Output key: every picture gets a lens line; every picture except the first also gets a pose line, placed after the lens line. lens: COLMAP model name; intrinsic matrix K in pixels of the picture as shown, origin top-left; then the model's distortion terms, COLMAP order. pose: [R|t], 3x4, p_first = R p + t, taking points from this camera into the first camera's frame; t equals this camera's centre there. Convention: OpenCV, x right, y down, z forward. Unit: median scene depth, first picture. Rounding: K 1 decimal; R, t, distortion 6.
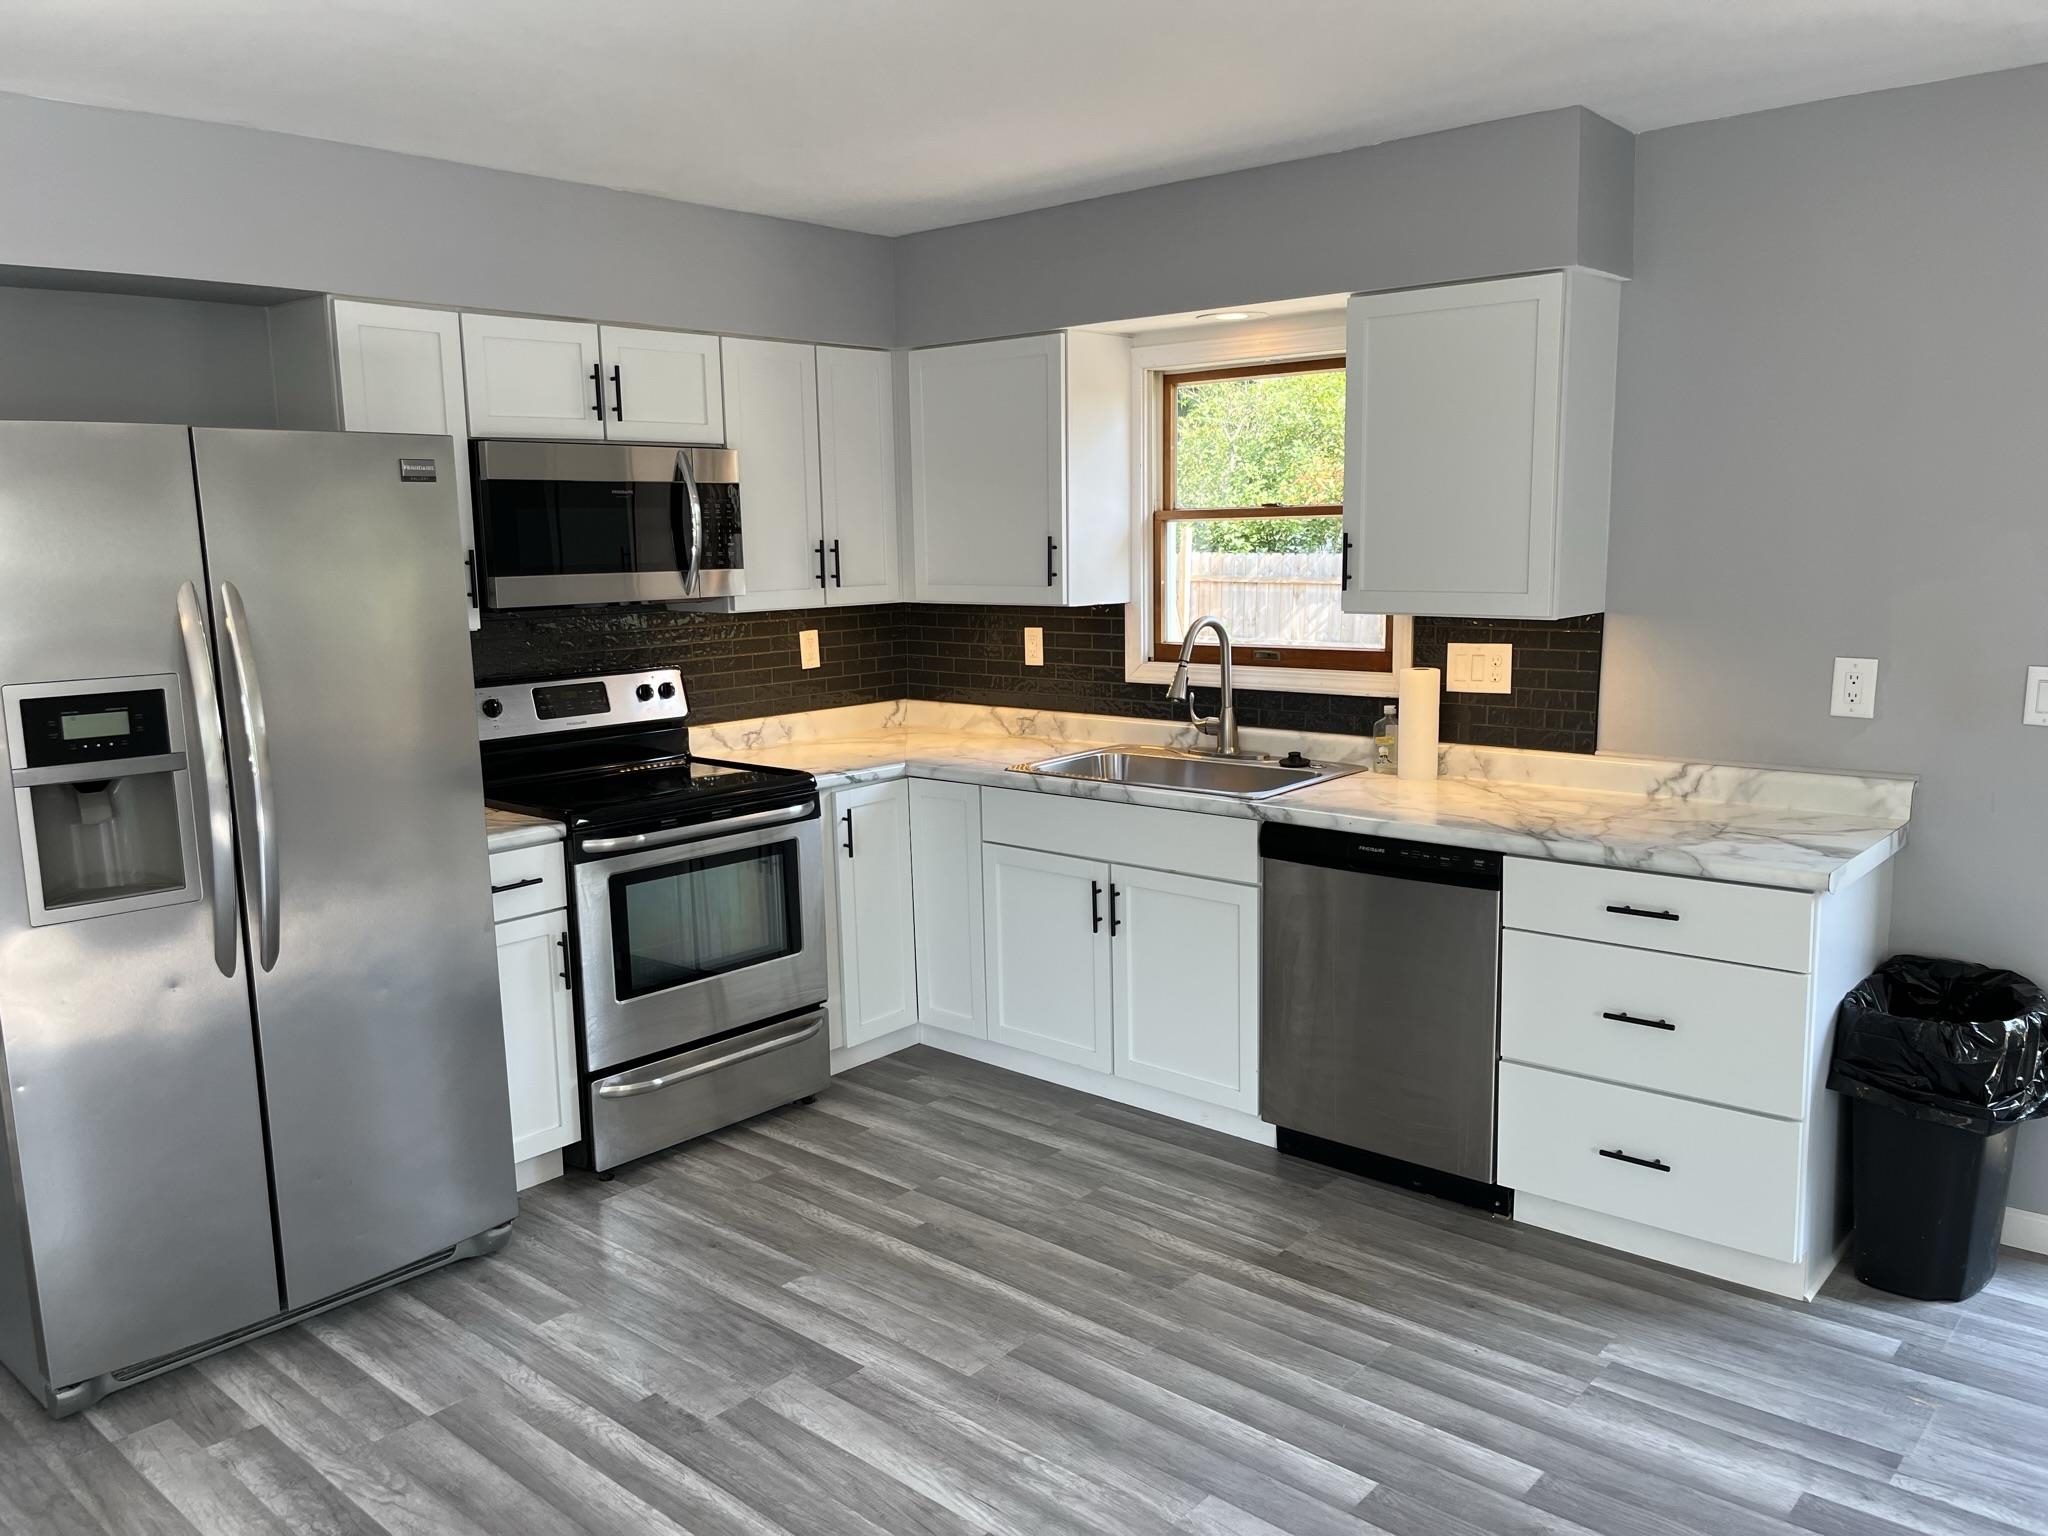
lens RADIAL K [[1556.1, 0, 1026.5], [0, 1556.1, 781.7], [0, 0, 1]] dist [0.040860, -0.053000]
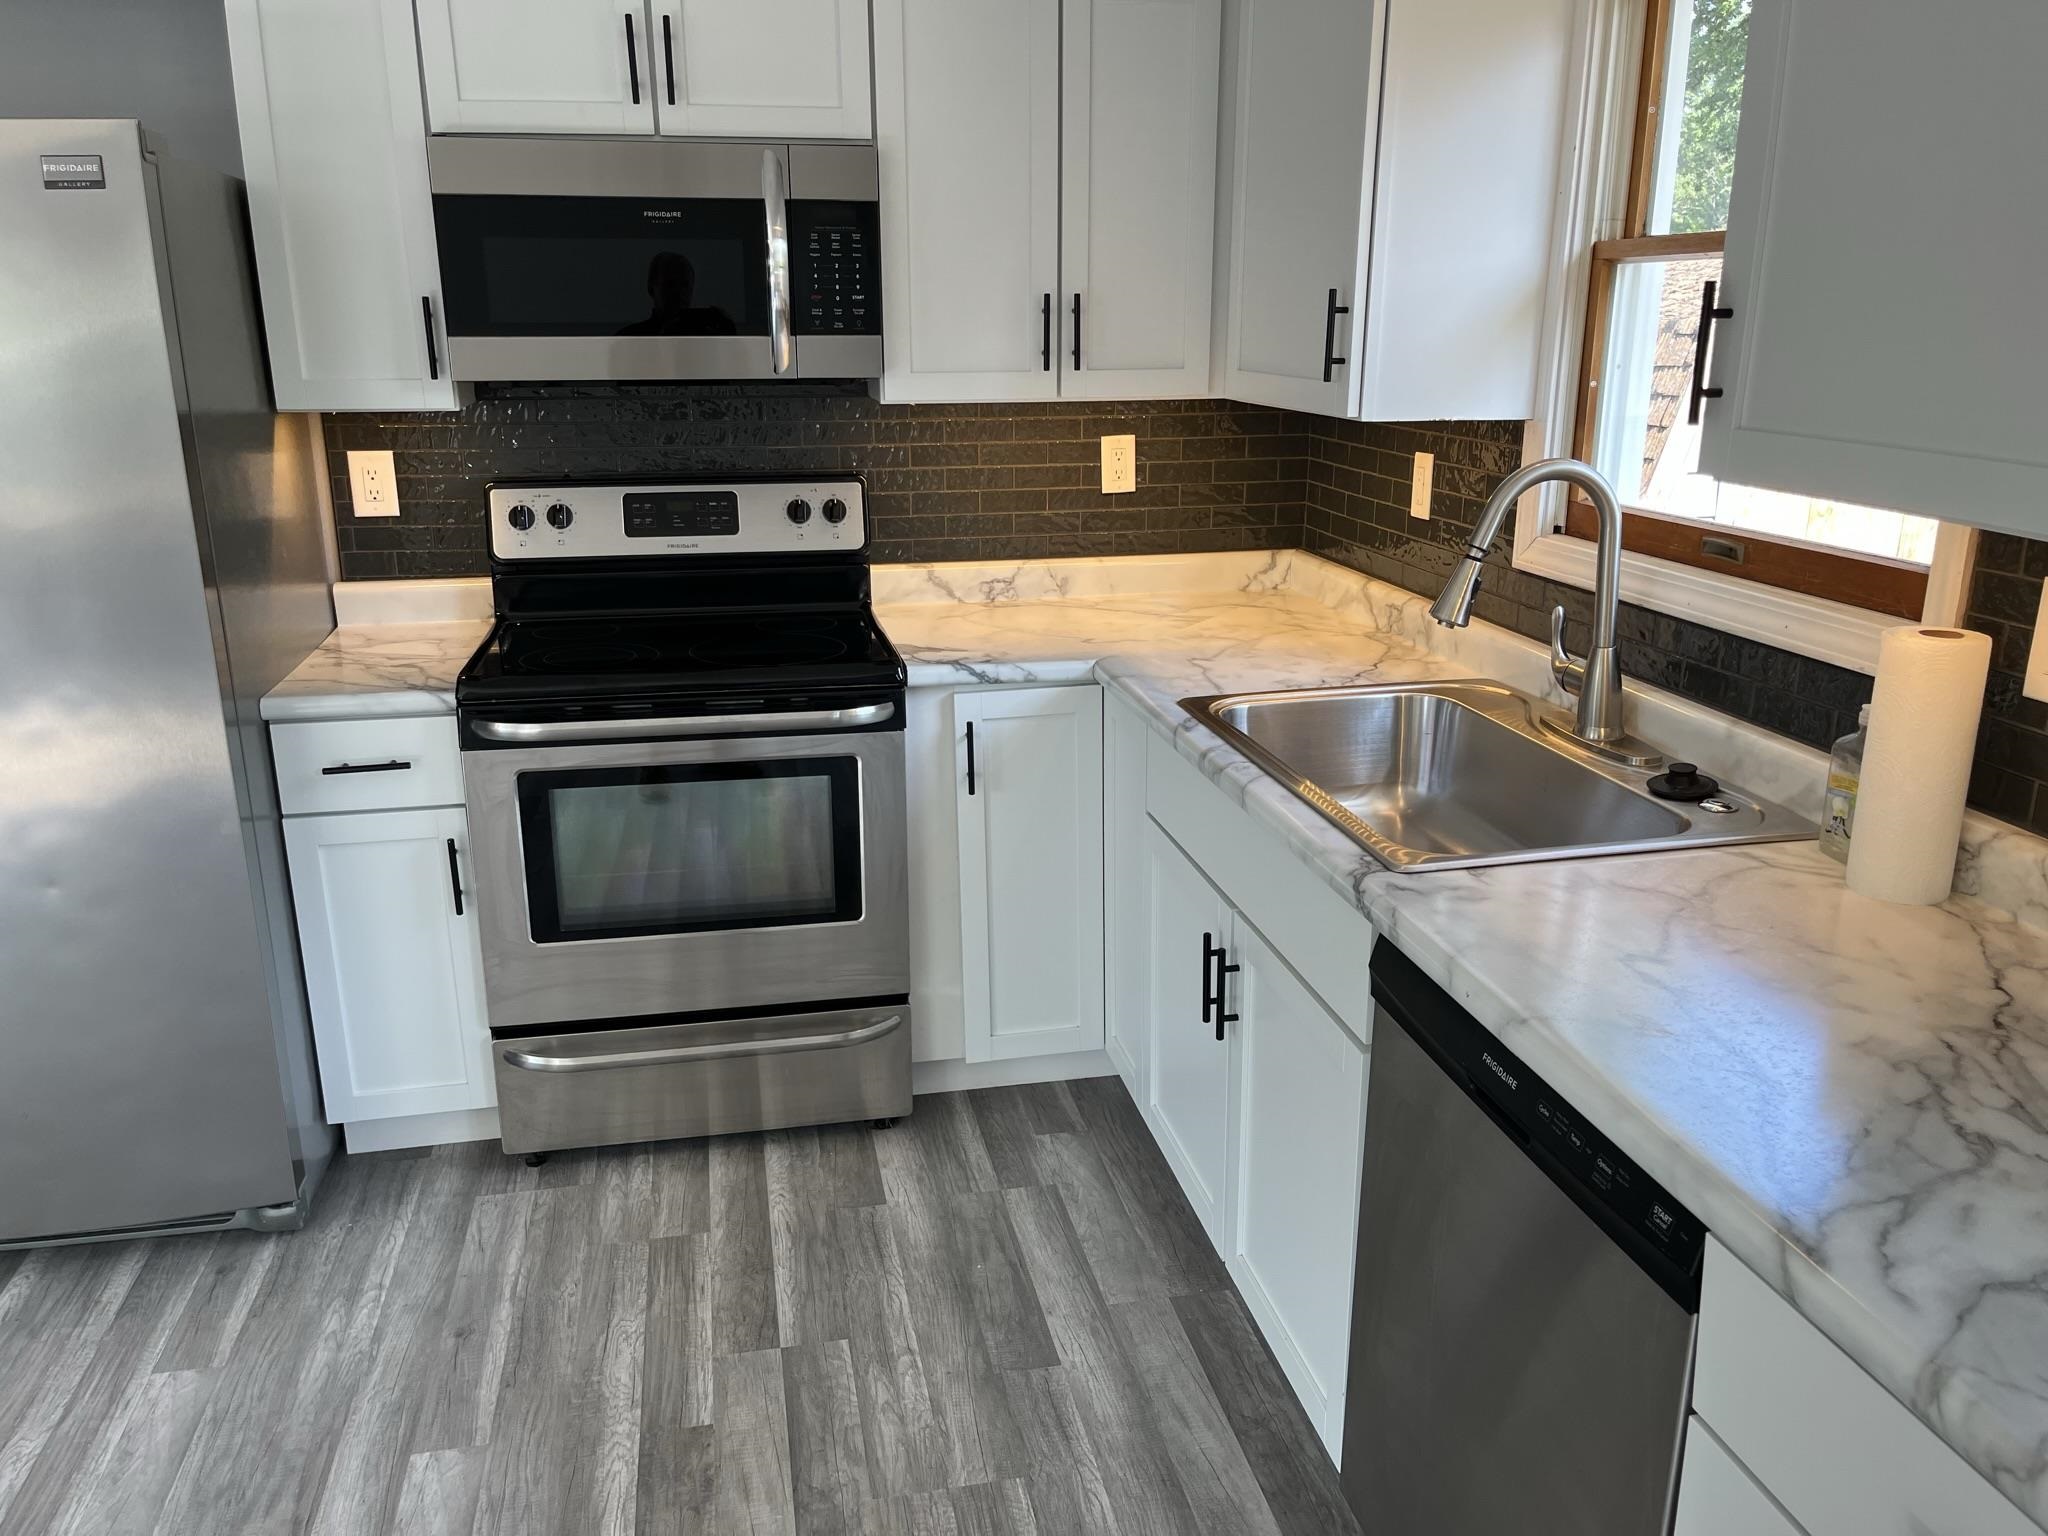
lens RADIAL K [[1556.1, 0, 1018.3], [0, 1556.1, 780.0], [0, 0, 1]] dist [0.040860, -0.053000]
pose [[0.792130, 0.189523, -0.580182, 0.287496], [-0.107707, 0.979056, 0.172766, -0.073880], [0.600774, -0.074363, 0.795953, 0.499640]]
